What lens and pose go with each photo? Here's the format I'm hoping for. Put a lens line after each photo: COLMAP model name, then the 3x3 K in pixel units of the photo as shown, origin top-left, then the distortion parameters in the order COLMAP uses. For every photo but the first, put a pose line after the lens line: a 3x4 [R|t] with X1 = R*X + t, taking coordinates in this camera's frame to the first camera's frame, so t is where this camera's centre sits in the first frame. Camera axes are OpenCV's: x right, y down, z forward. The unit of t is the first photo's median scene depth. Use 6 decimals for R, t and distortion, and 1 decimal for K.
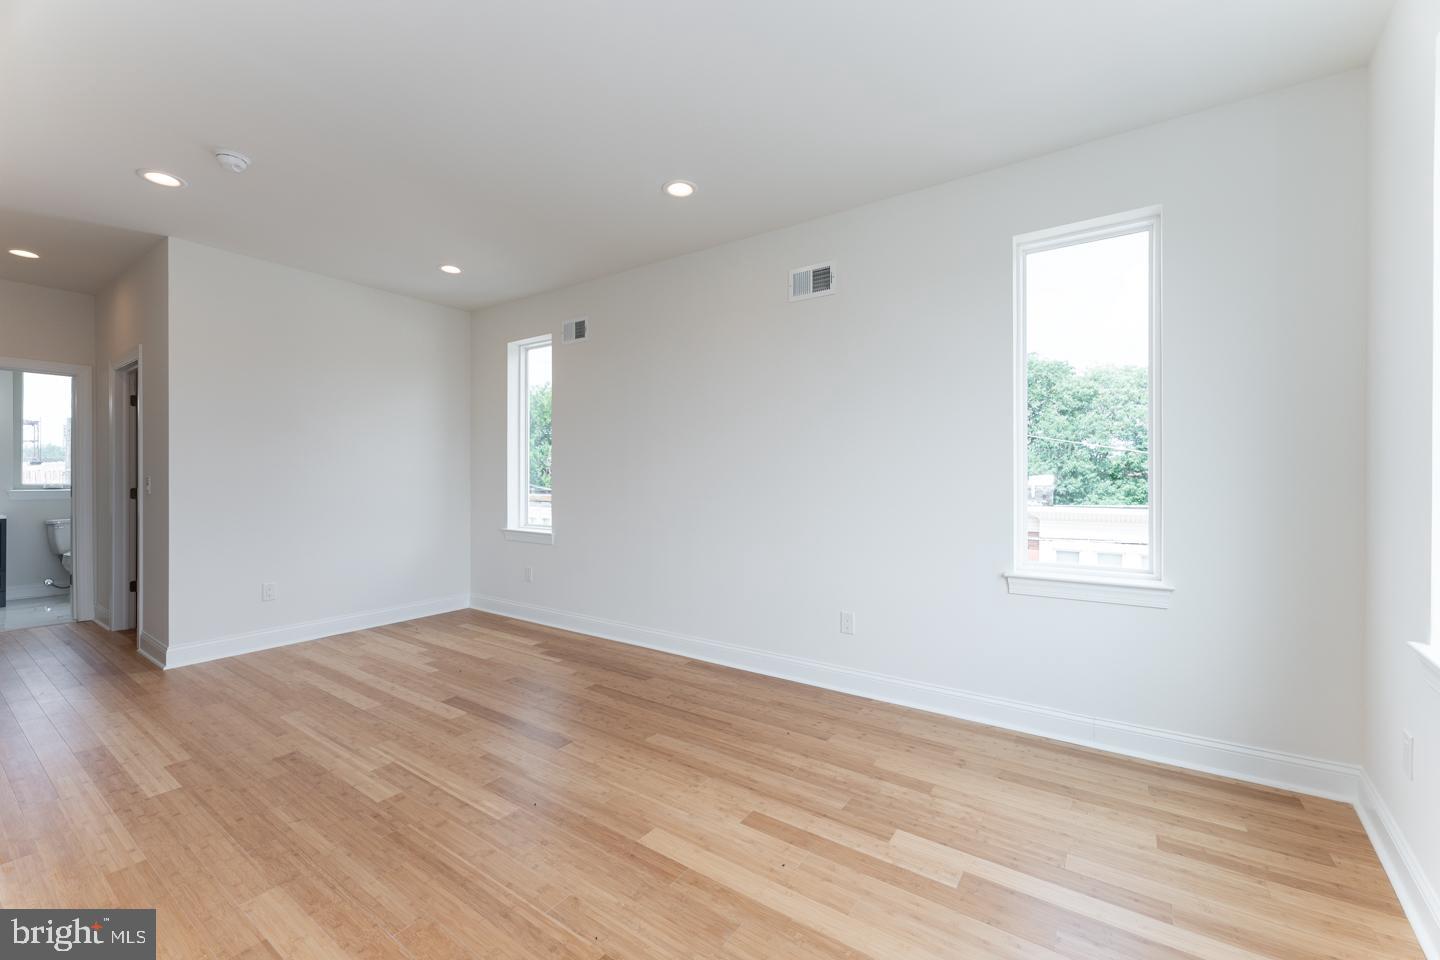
lens RADIAL K [[574.3, 0, 714.6], [0, 574.3, 475.7], [0, 0, 1]] dist [0.001367, -0.000203]
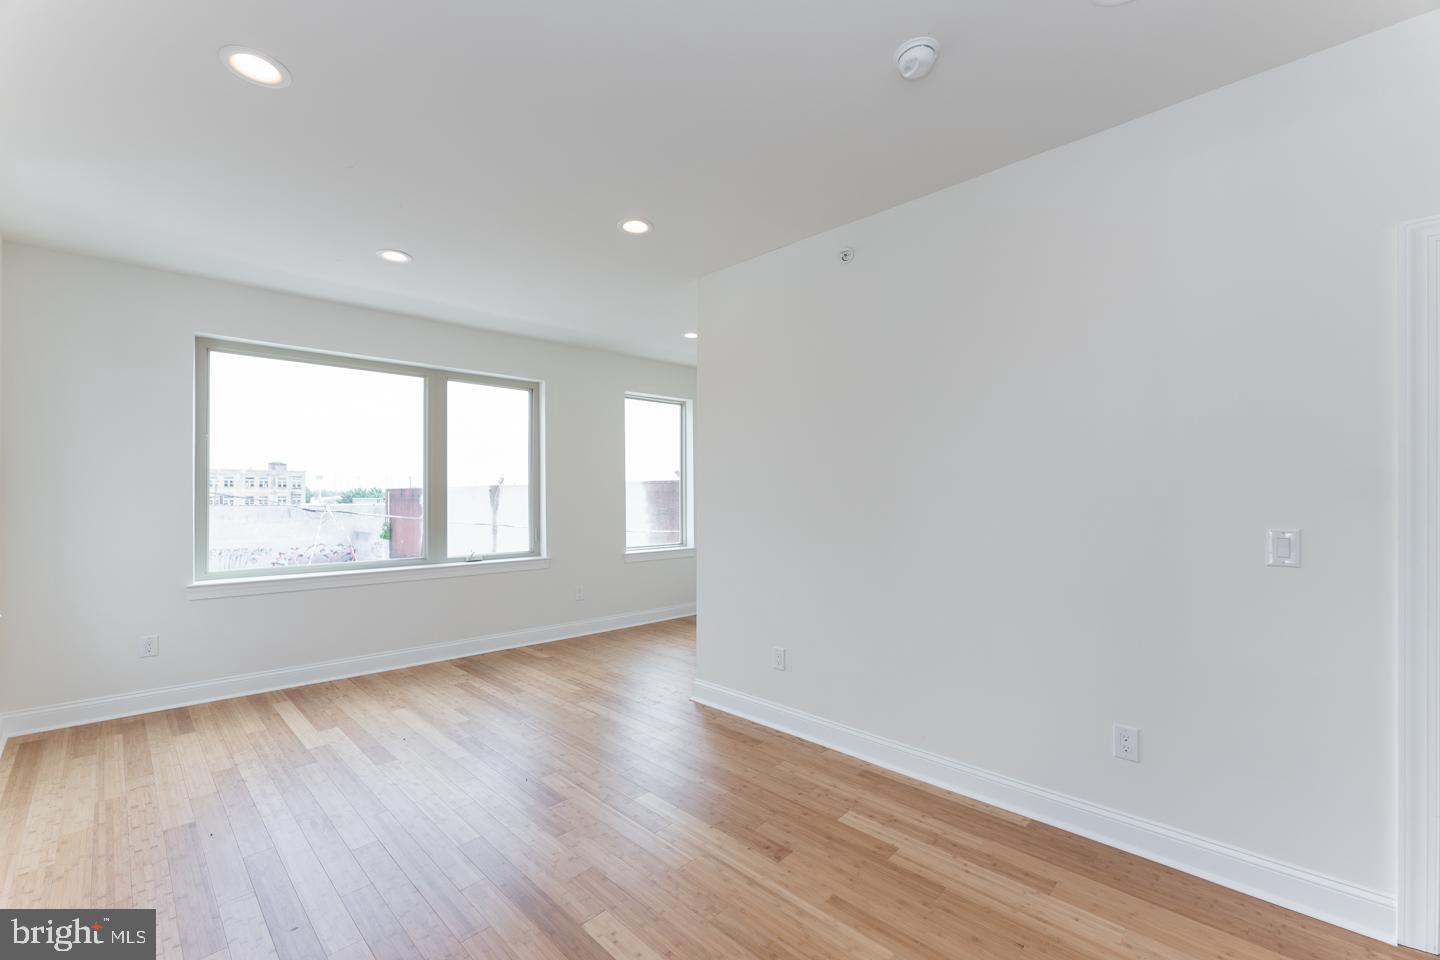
lens RADIAL K [[576.9, 0, 713.9], [0, 576.9, 479.3], [0, 0, 1]] dist [0.000601, -0.000262]
pose [[-0.987110, 0.003941, 0.159993, -0.764070], [-0.001337, 0.999459, -0.032865, -0.038299], [-0.160036, -0.032655, -0.986571, 1.825793]]
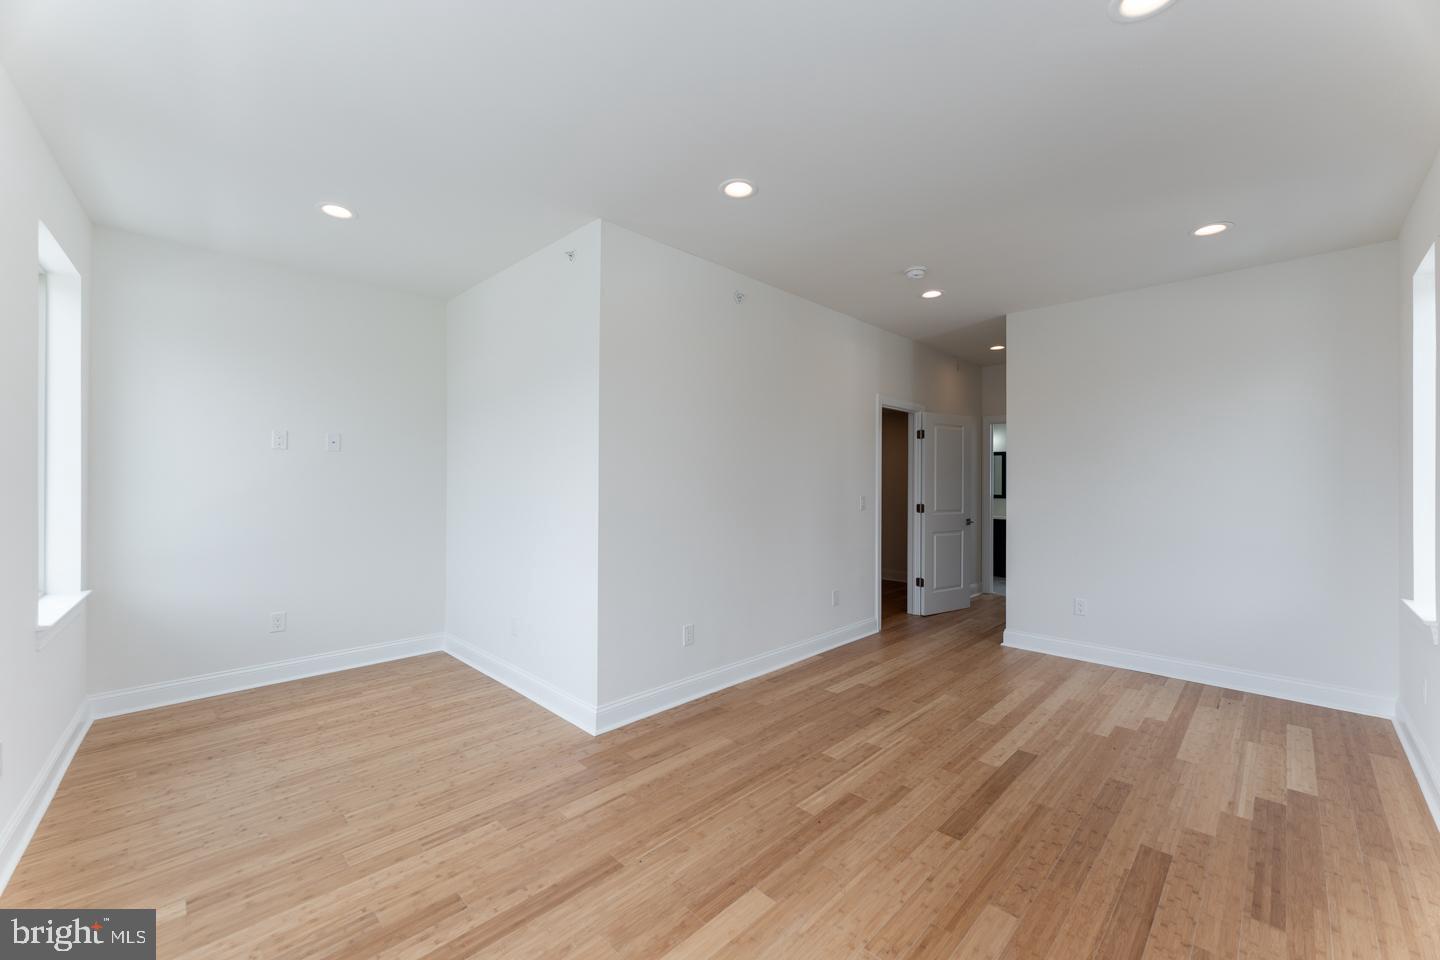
lens RADIAL K [[576.9, 0, 713.9], [0, 576.9, 479.3], [0, 0, 1]] dist [0.000601, -0.000262]
pose [[-0.173932, -0.006034, -0.984739, 0.637177], [-0.003111, 0.999980, -0.005578, -0.043159], [0.984753, 0.002093, -0.173948, 0.820510]]
